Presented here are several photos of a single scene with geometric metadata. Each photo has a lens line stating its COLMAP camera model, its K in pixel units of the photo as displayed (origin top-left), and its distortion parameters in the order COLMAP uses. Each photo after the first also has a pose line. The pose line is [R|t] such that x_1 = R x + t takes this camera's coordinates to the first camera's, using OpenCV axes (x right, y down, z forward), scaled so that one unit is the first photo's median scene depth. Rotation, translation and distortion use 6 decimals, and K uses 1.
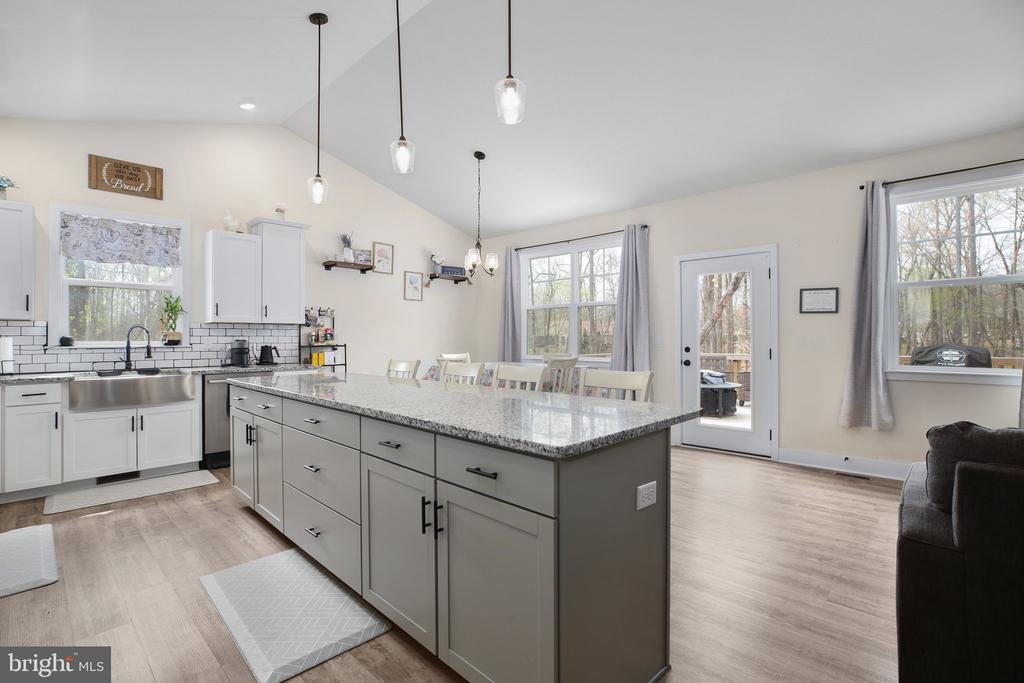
lens RADIAL K [[475.2, 0, 514.9], [0, 475.2, 340.3], [0, 0, 1]] dist [-0.032164, 0.009218]
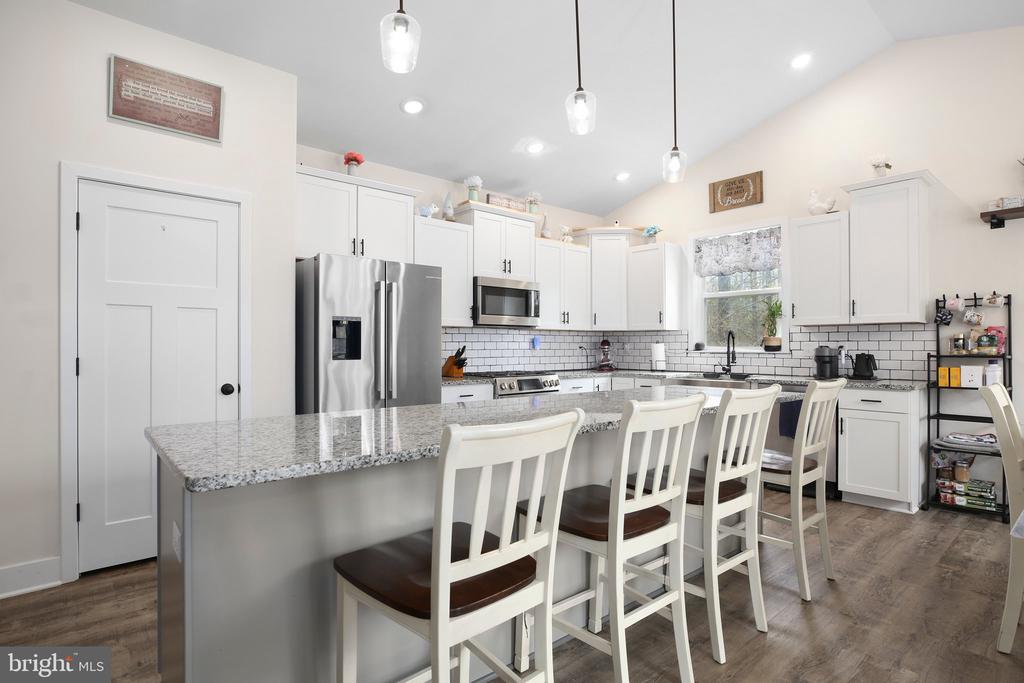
lens RADIAL K [[534.2, 0, 517.7], [0, 534.2, 341.4], [0, 0, 1]] dist [-0.020410, 0.005045]
pose [[-0.088350, -0.003754, -0.996082, 0.398789], [-0.000879, 0.999993, -0.003691, -0.004984], [0.996089, 0.000549, -0.088352, 0.588354]]
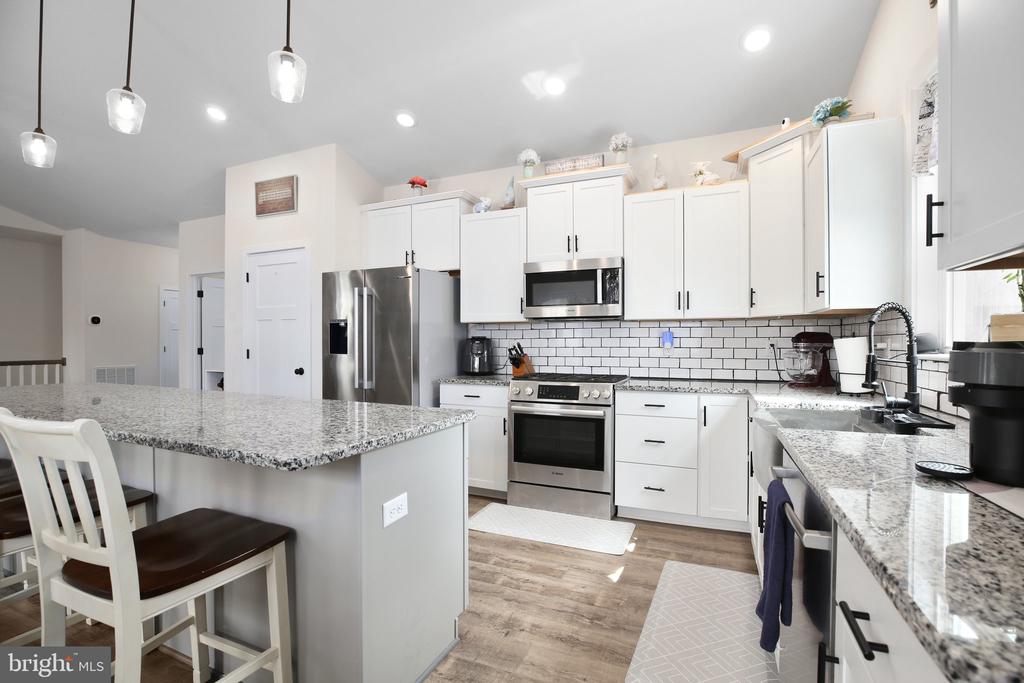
lens RADIAL K [[475.2, 0, 519.3], [0, 475.2, 339.9], [0, 0, 1]] dist [-0.032164, 0.009218]
pose [[-0.941121, 0.002937, -0.338058, -0.351210], [0.003605, 0.999993, -0.001347, -0.003953], [0.338052, -0.002486, -0.941124, 1.181978]]
